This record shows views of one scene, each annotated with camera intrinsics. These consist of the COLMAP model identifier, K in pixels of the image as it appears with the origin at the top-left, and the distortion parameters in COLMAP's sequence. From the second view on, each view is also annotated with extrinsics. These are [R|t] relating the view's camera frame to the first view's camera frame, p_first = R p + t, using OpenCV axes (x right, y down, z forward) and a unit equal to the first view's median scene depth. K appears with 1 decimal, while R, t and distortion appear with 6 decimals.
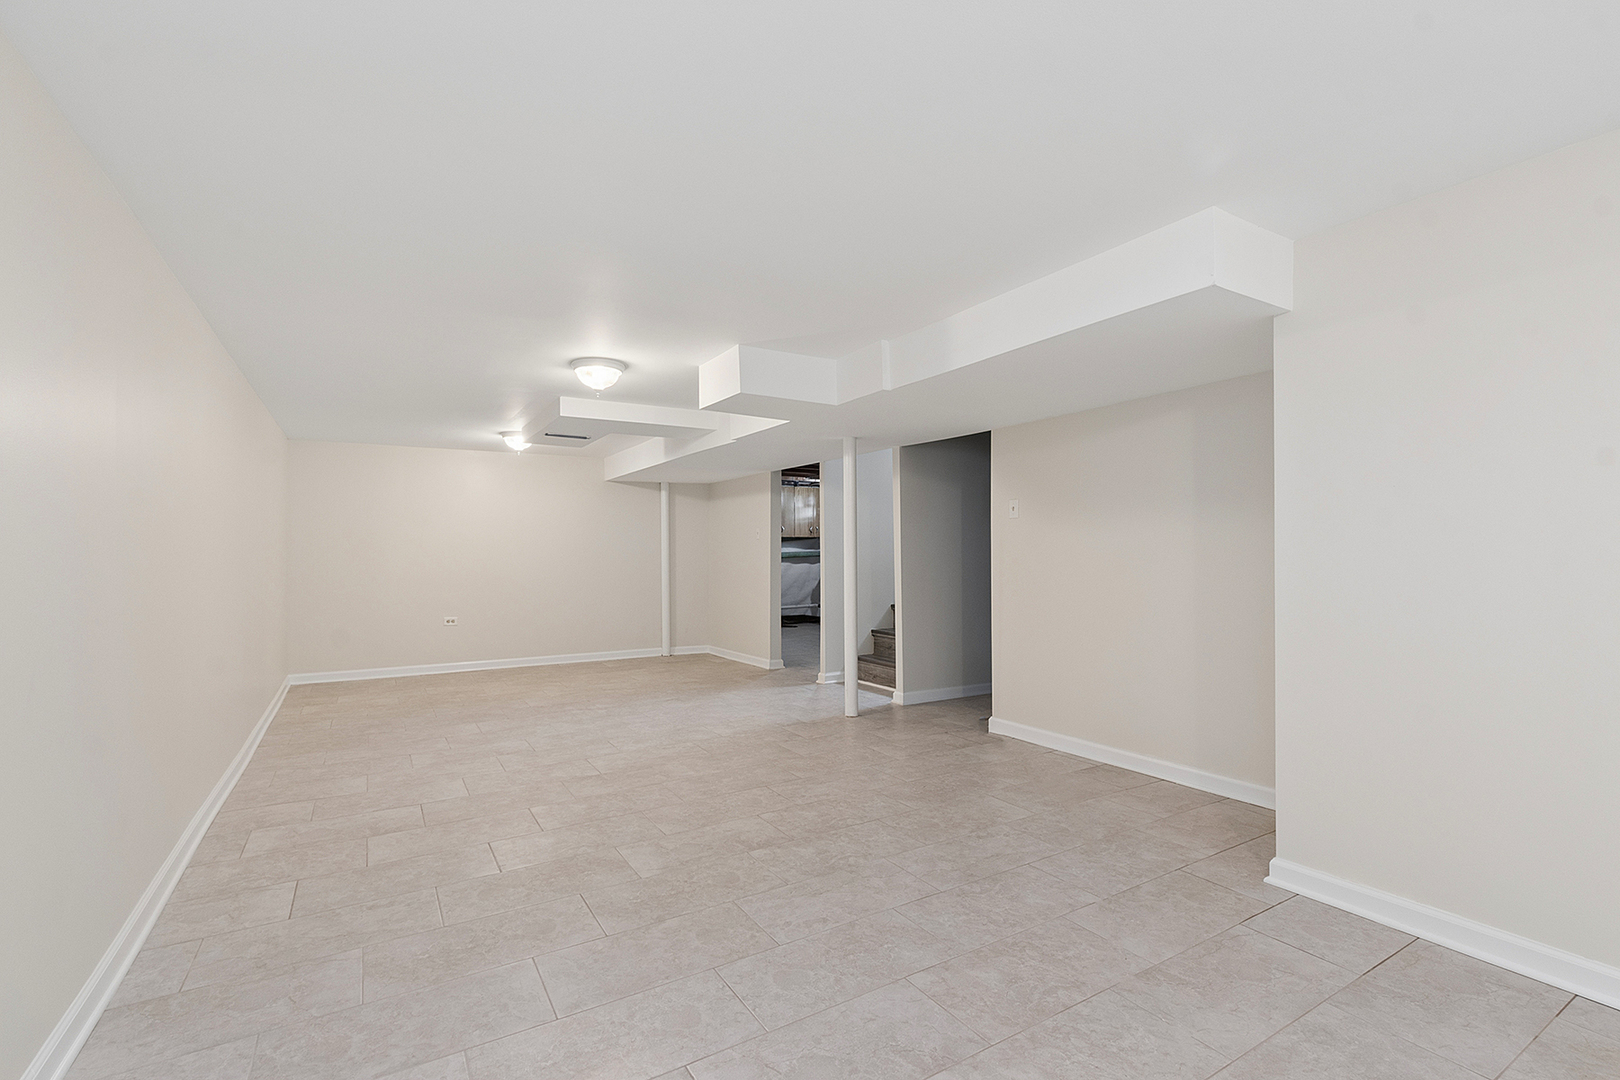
lens RADIAL K [[730.8, 0, 806.1], [0, 730.8, 544.6], [0, 0, 1]] dist [-0.007995, 0.003306]
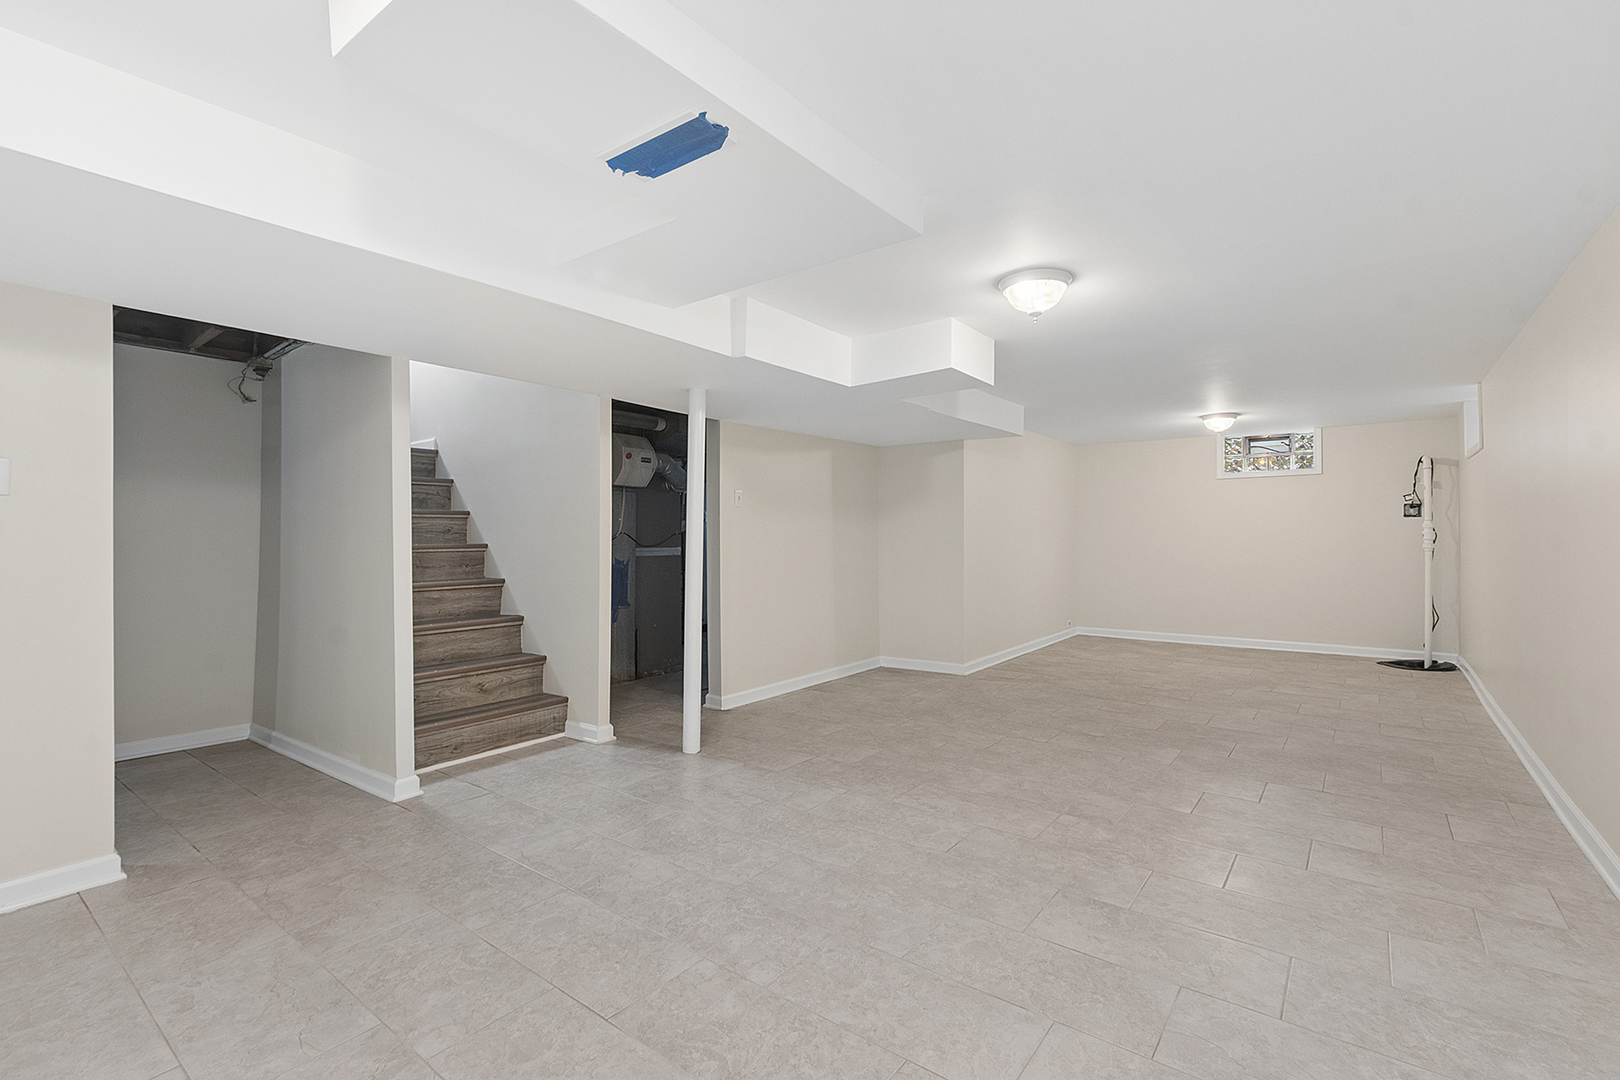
lens RADIAL K [[730.8, 0, 805.7], [0, 730.8, 539.3], [0, 0, 1]] dist [-0.007995, 0.003306]
pose [[-0.364644, 0.005457, 0.931131, -0.957436], [-0.003650, 0.999967, -0.007290, 0.024187], [-0.931140, -0.006057, -0.364612, 1.616667]]
